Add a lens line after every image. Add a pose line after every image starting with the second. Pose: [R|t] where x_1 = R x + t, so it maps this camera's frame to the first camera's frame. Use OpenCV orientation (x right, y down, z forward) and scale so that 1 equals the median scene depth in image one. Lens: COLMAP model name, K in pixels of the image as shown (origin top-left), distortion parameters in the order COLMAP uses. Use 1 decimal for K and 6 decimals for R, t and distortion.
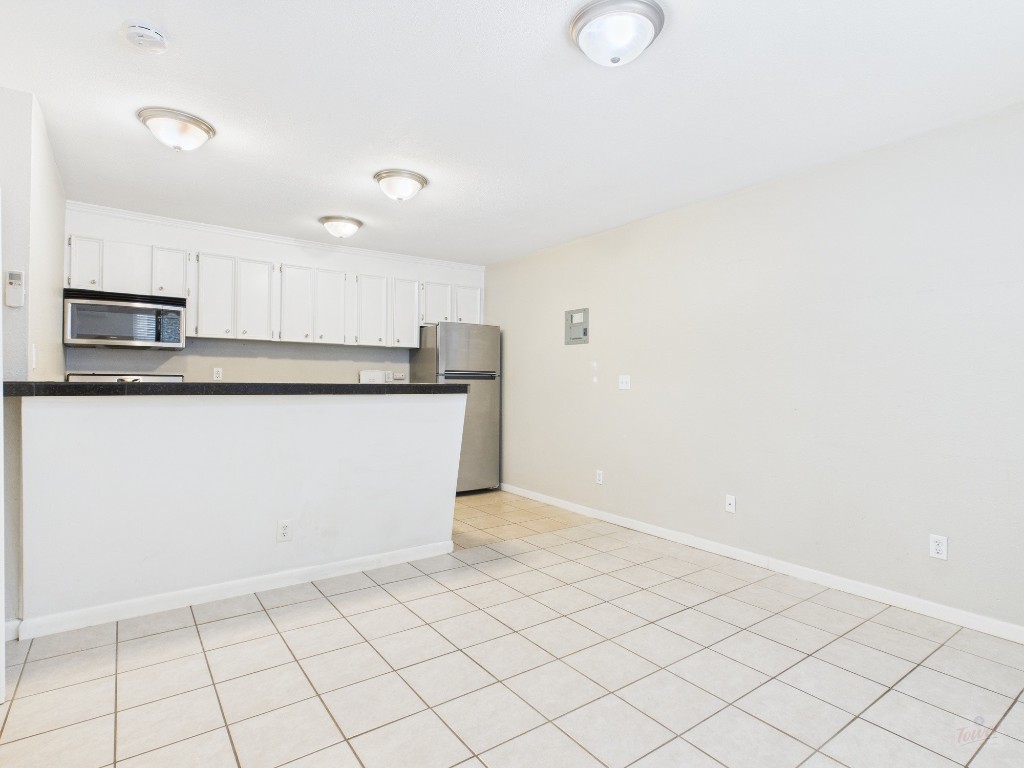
lens RADIAL K [[539.1, 0, 512.0], [0, 539.1, 384.0], [0, 0, 1]] dist [0.001714, -0.000103]
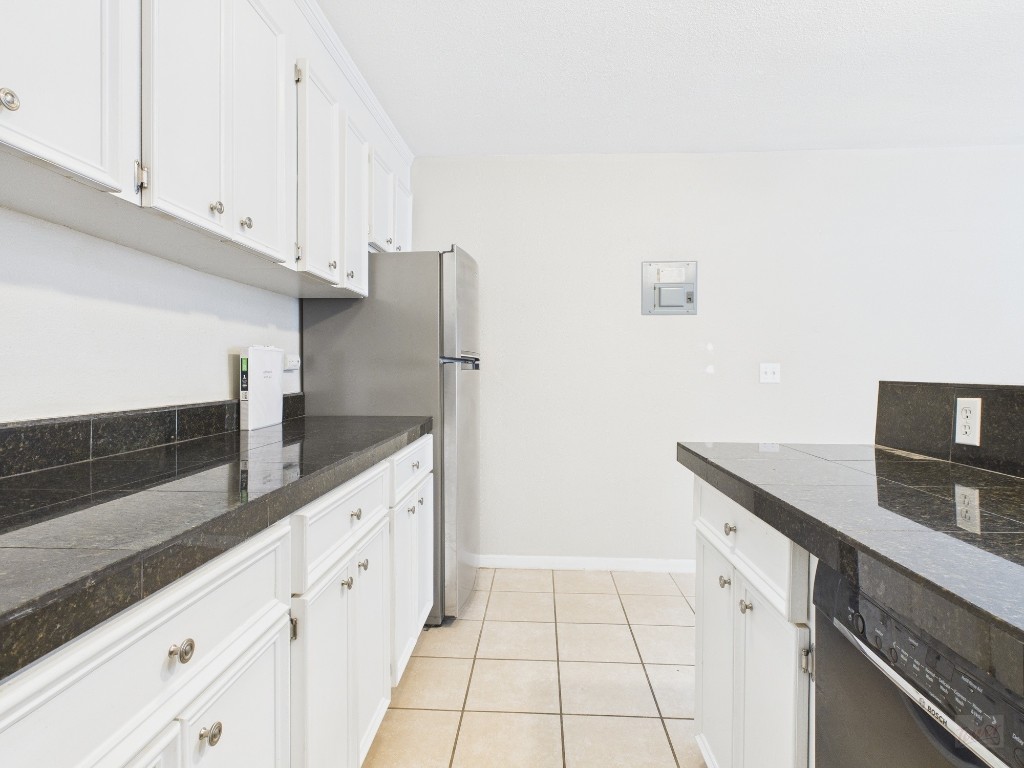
lens RADIAL K [[539.1, 0, 512.0], [0, 539.1, 384.0], [0, 0, 1]] dist [0.001714, -0.000103]
pose [[0.632840, -0.026799, 0.773819, -0.517017], [0.007598, 0.999568, 0.028404, -0.010661], [-0.774245, -0.012096, 0.632770, 0.750351]]
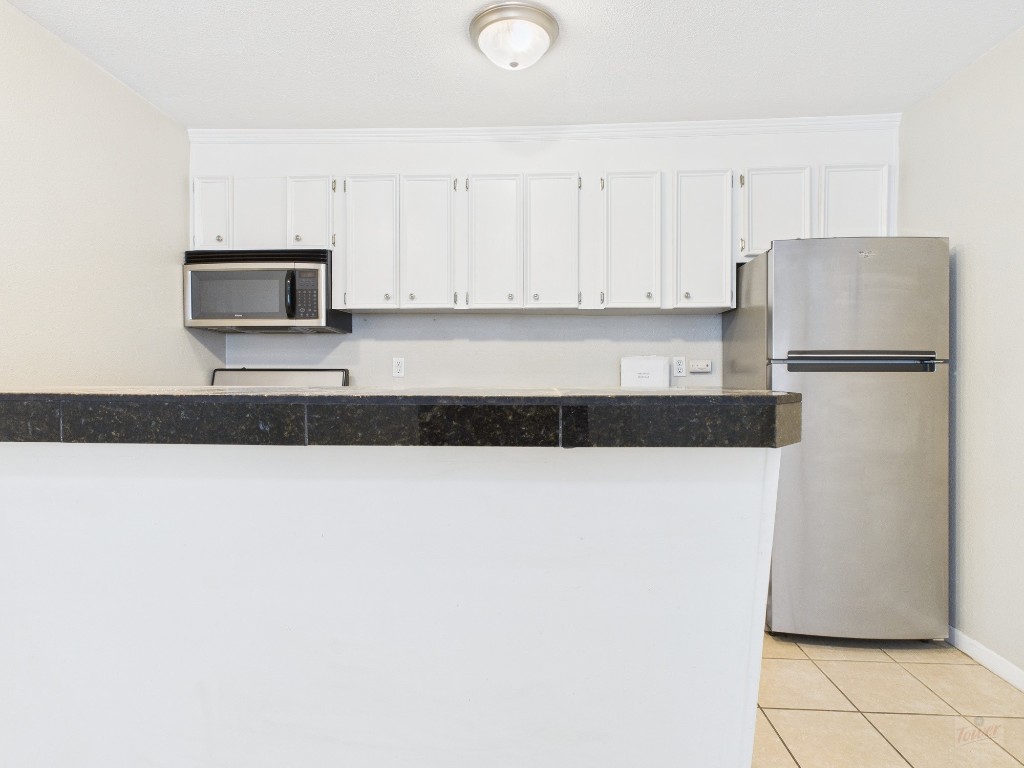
lens RADIAL K [[535.4, 0, 511.2], [0, 535.4, 373.5], [0, 0, 1]] dist [0.000778, -0.000141]
pose [[0.776268, -0.006512, -0.630370, -0.029096], [0.001782, 0.999965, -0.008135, -0.004566], [0.630401, 0.005192, 0.776252, 0.589321]]
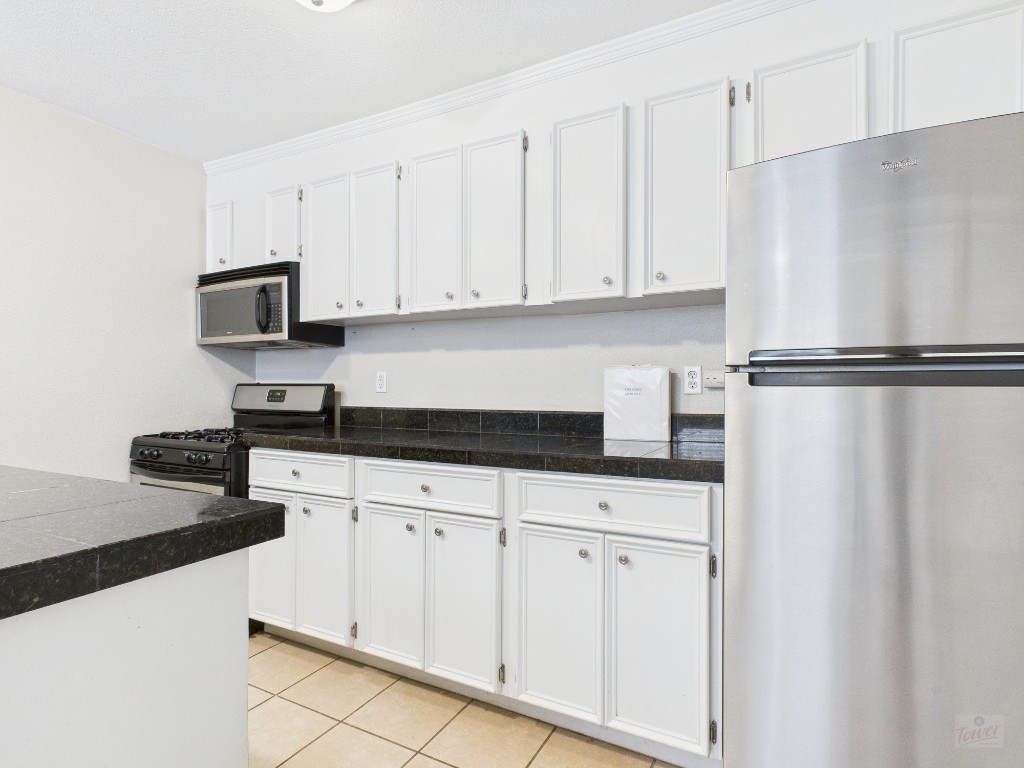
lens RADIAL K [[539.1, 0, 512.0], [0, 539.1, 384.0], [0, 0, 1]] dist [0.001714, -0.000103]
pose [[0.434337, -0.014308, -0.900637, 0.065607], [-0.005385, 0.999815, -0.018480, -0.004830], [0.900735, 0.012877, 0.434179, 0.881396]]
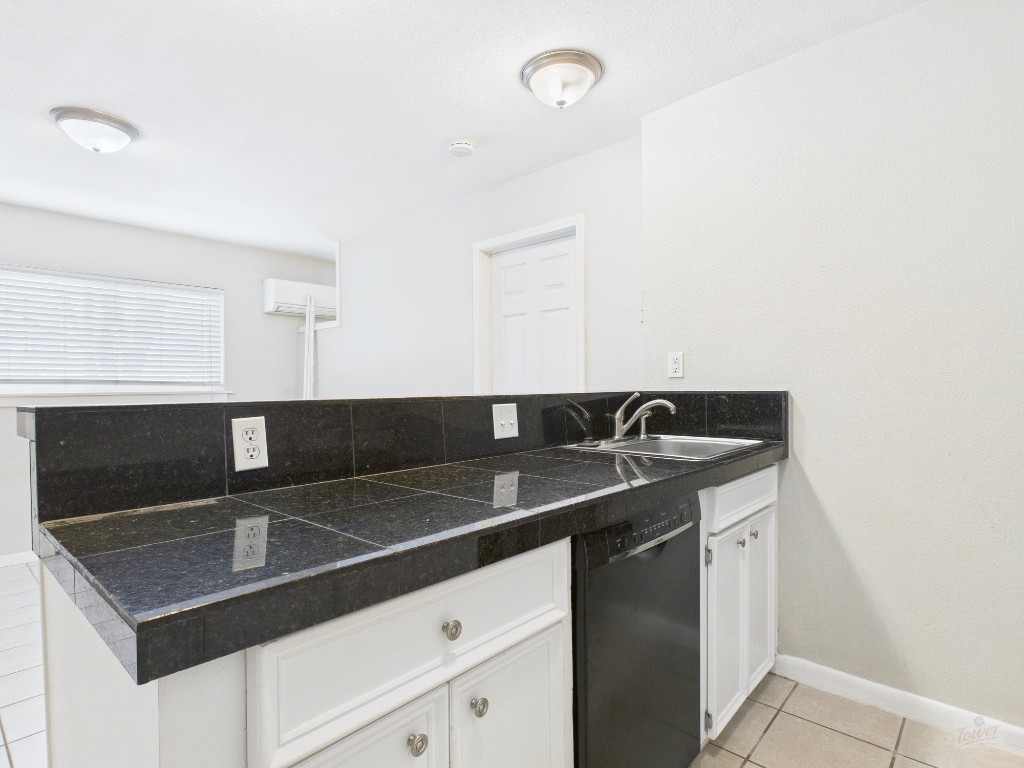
lens RADIAL K [[537.8, 0, 512.0], [0, 537.8, 389.0], [0, 0, 1]] dist [0.003276, 0.001582]
pose [[-0.978879, 0.003718, -0.204406, -0.218334], [0.001774, 0.999951, 0.009691, -0.008900], [0.204433, 0.009124, -0.978838, 1.014483]]
